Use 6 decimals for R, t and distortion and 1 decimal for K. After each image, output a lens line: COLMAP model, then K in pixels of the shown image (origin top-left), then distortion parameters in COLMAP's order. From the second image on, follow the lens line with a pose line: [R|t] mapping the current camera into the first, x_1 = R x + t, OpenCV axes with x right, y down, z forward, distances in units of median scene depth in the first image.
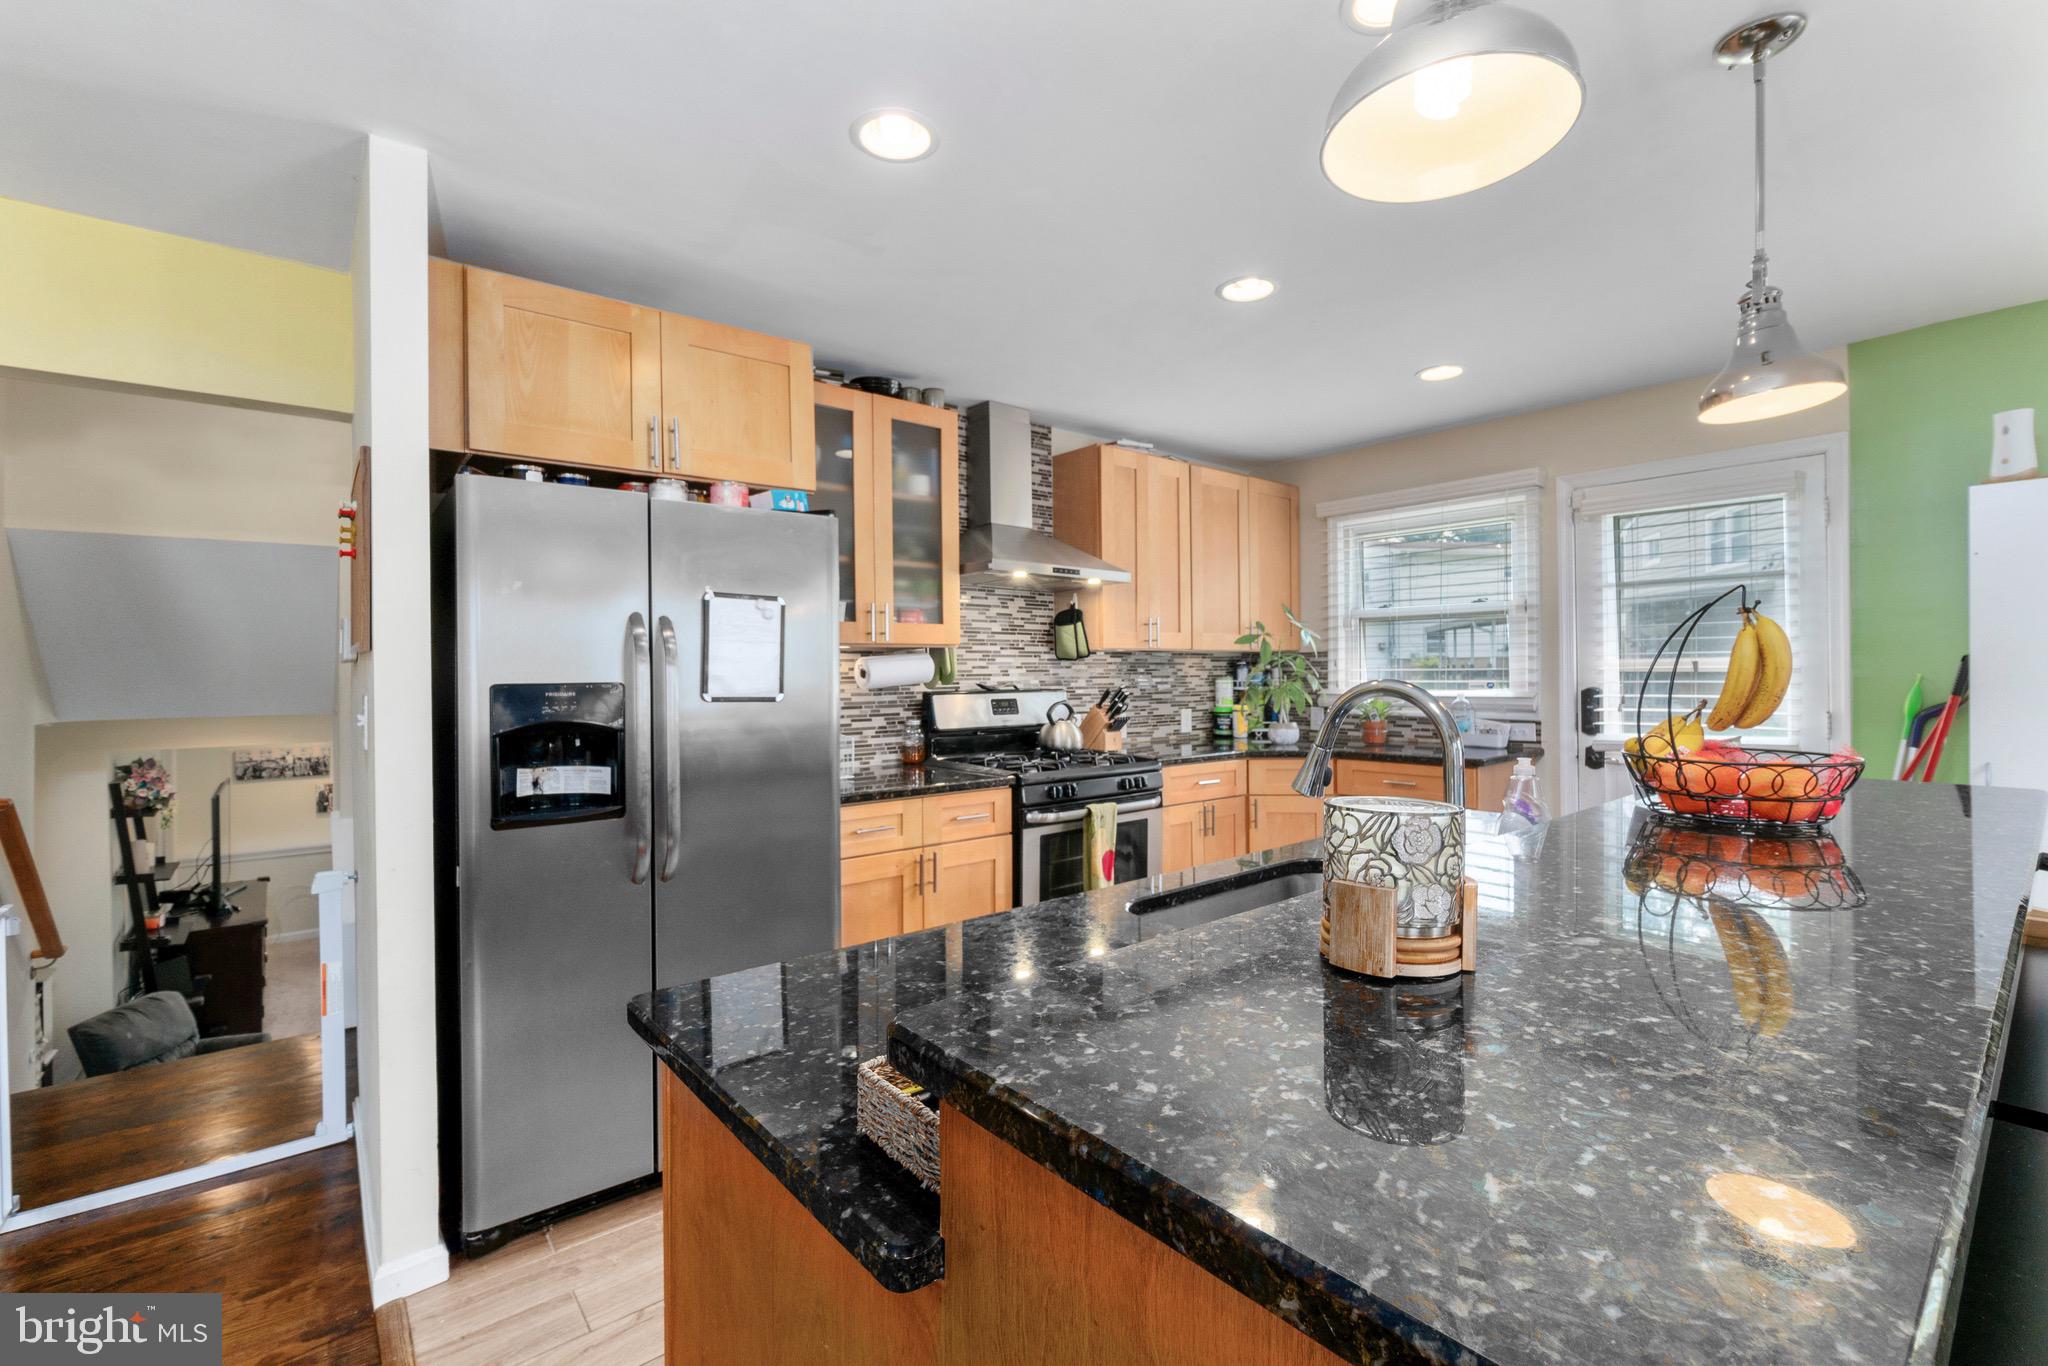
lens RADIAL K [[880.4, 0, 1014.3], [0, 880.4, 671.2], [0, 0, 1]] dist [-0.001409, -0.000376]
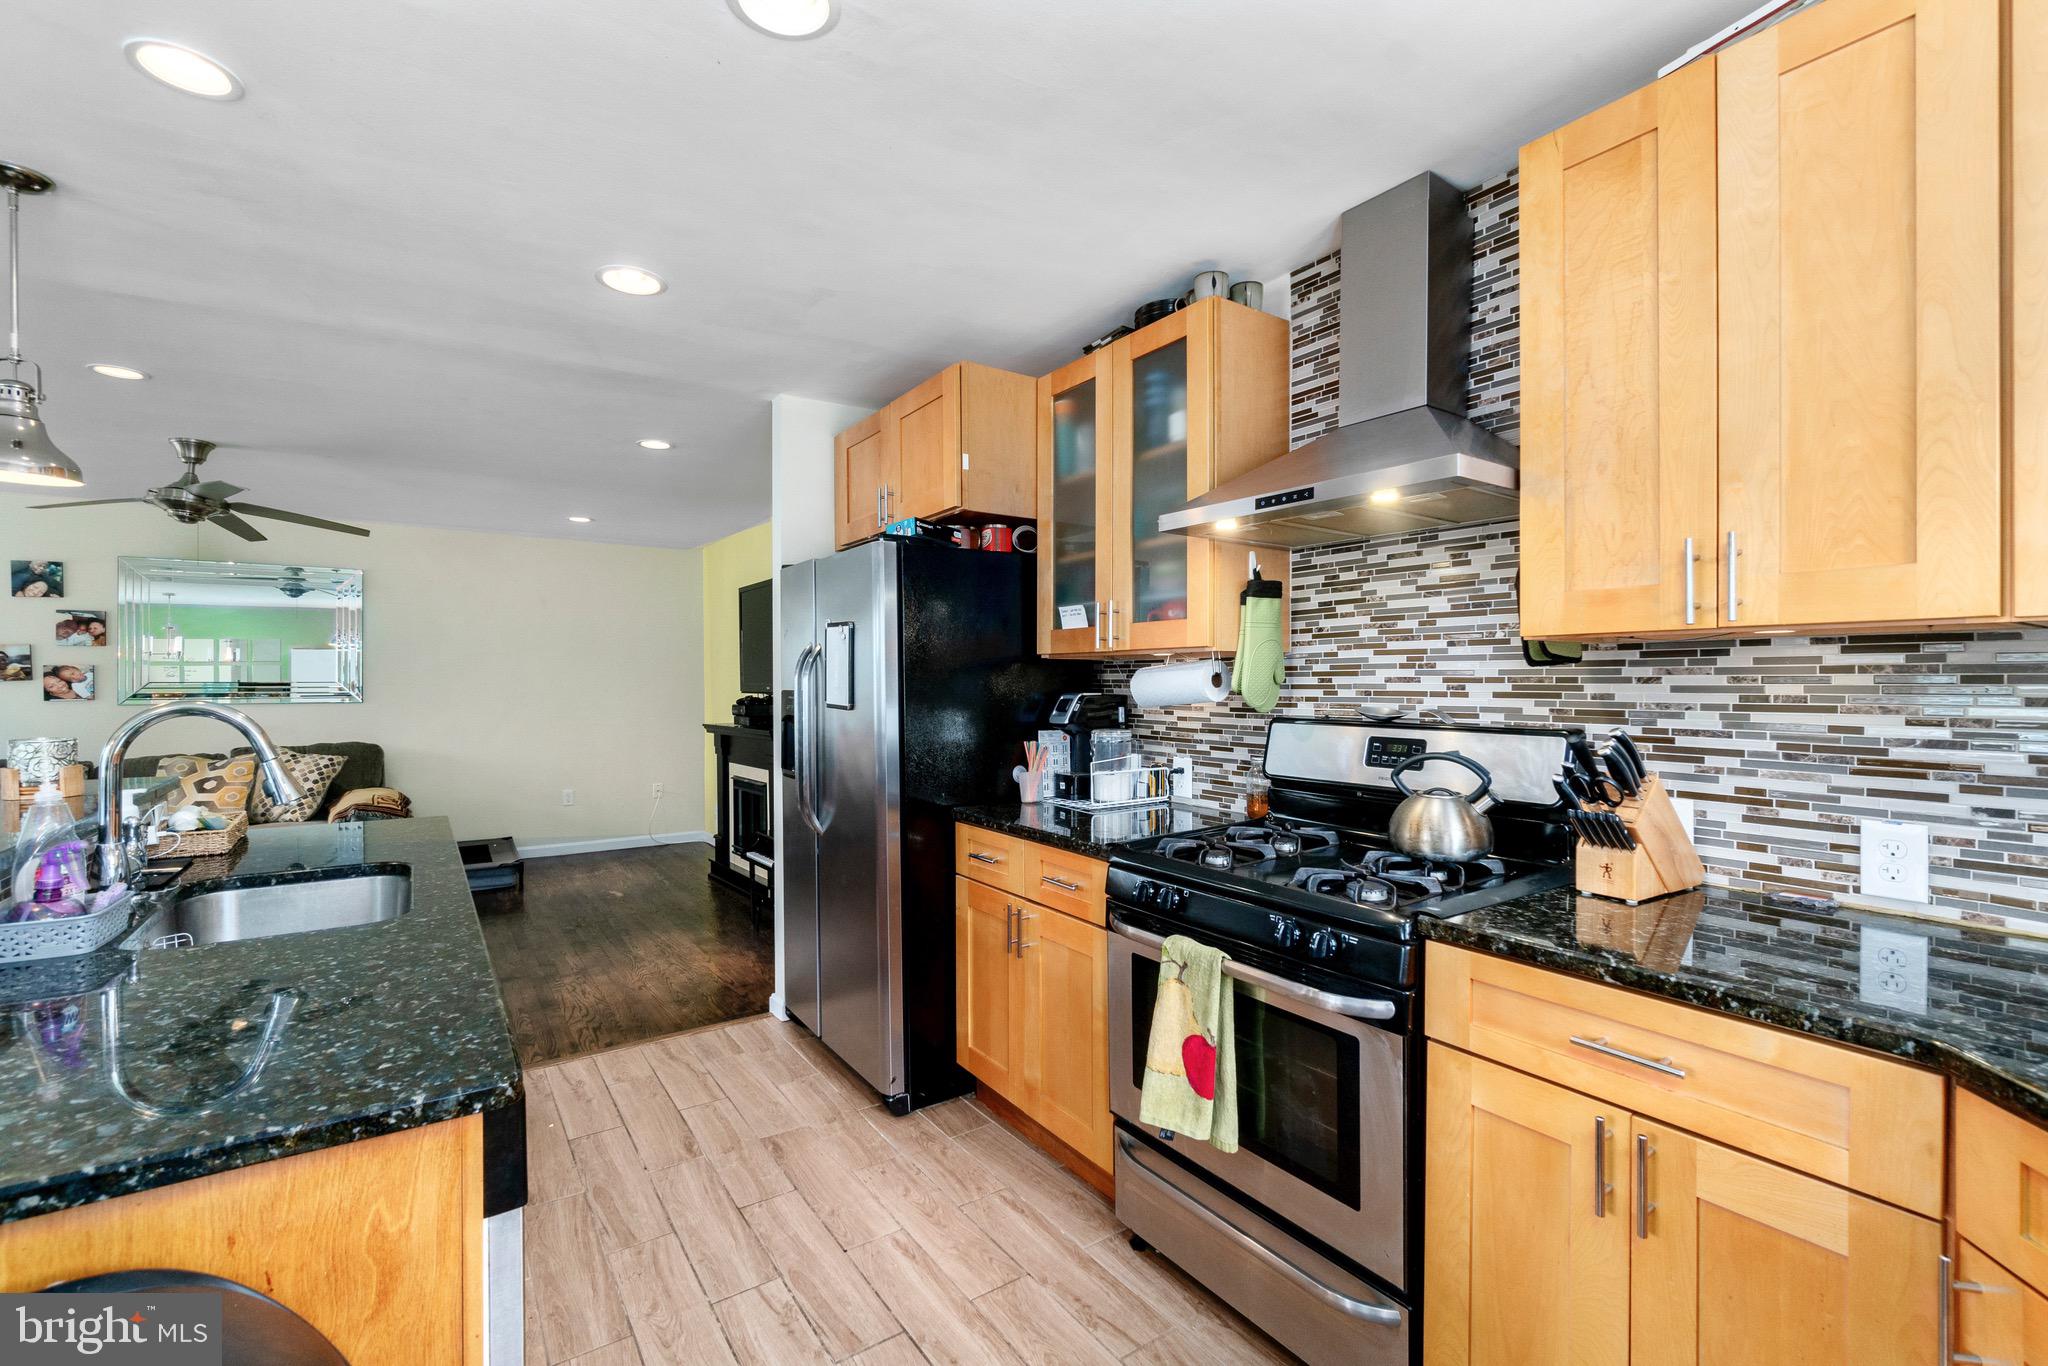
lens RADIAL K [[886.8, 0, 1020.4], [0, 886.8, 688.6], [0, 0, 1]] dist [-0.010905, 0.000086]
pose [[-0.084479, 0.018477, -0.996254, 0.602620], [0.003106, 0.999828, 0.018280, -0.010854], [0.996420, -0.001550, -0.084522, 0.891328]]
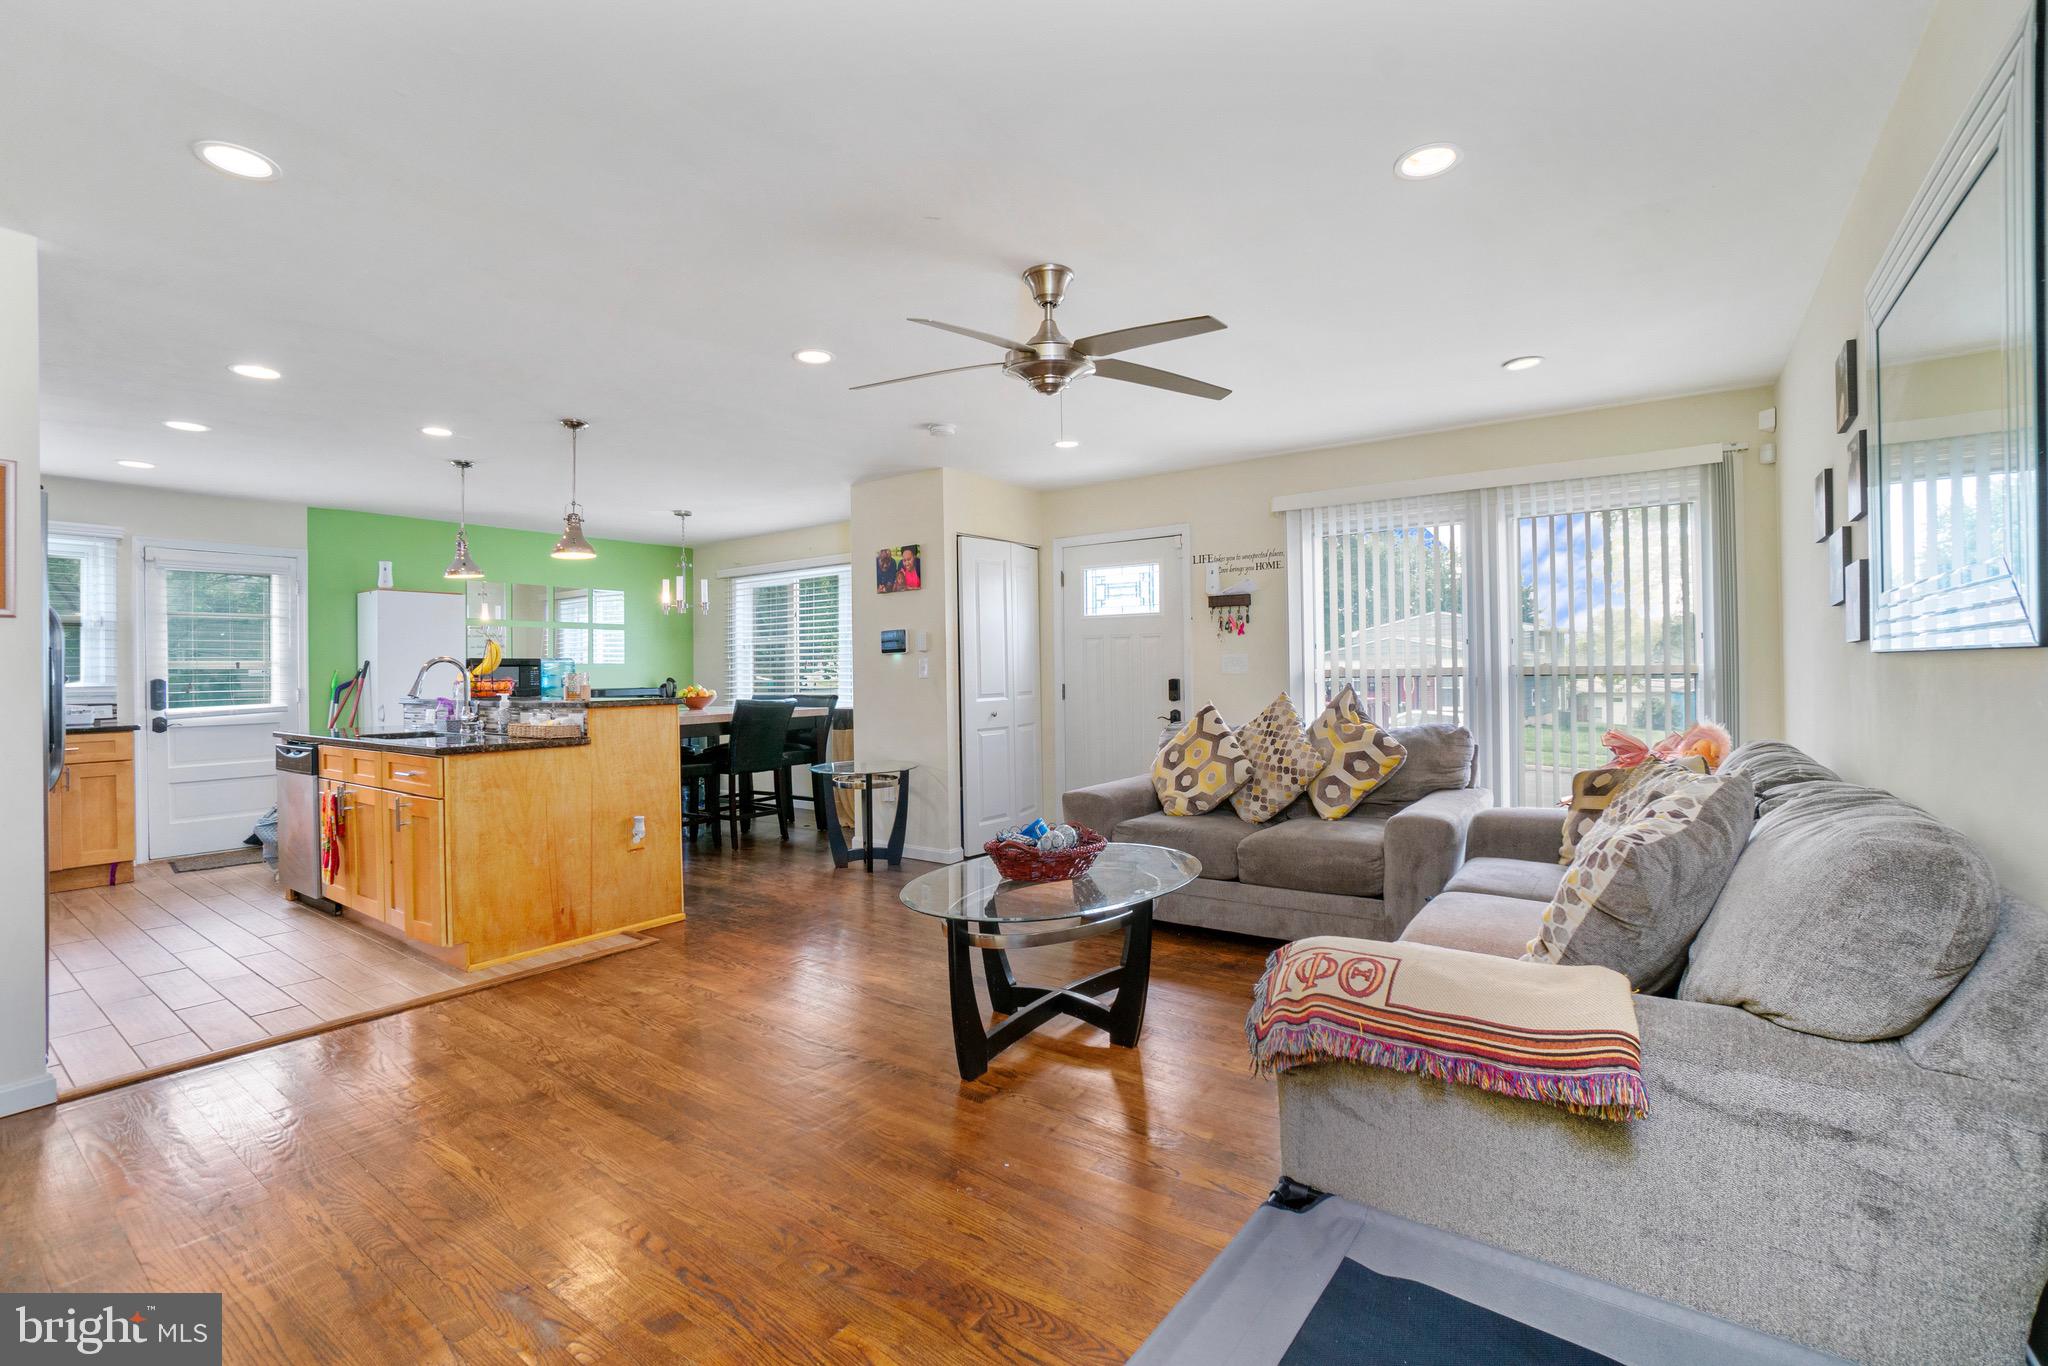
lens RADIAL K [[904.2, 0, 1014.4], [0, 904.2, 669.9], [0, 0, 1]] dist [-0.066673, 0.024546]
pose [[-0.247850, 0.016559, 0.968657, -1.253807], [0.017590, 0.999766, -0.012590, 0.051811], [-0.968639, 0.013918, -0.248083, -0.066716]]
